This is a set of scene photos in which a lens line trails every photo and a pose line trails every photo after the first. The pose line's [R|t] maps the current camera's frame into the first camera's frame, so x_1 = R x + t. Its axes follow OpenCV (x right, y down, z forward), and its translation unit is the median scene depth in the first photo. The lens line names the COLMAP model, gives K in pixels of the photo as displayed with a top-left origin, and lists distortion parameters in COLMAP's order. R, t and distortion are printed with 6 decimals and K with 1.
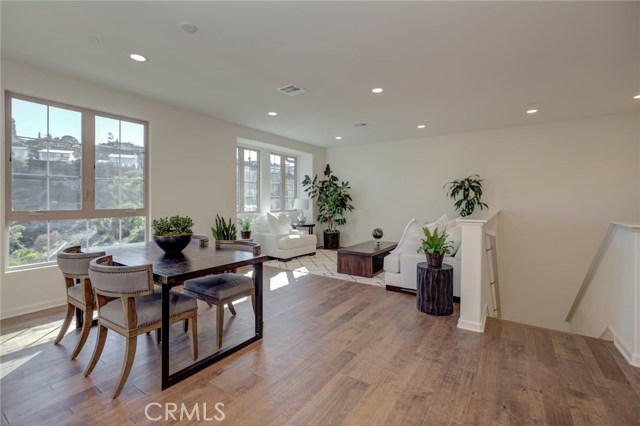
lens RADIAL K [[291.7, 0, 320.4], [0, 291.7, 201.0], [0, 0, 1]] dist [0.000114, 0.000378]
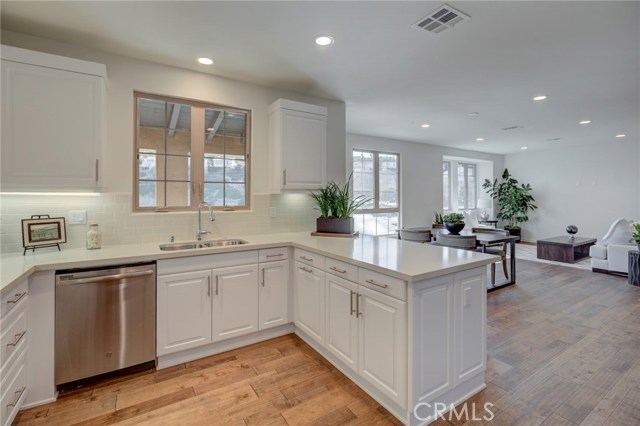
lens RADIAL K [[291.7, 0, 319.4], [0, 291.7, 196.1], [0, 0, 1]] dist [0.000114, 0.000378]
pose [[0.914421, -0.005856, -0.404722, -0.196994], [0.004459, 0.999980, -0.004395, -0.018031], [0.404740, 0.002214, 0.914429, -0.375010]]
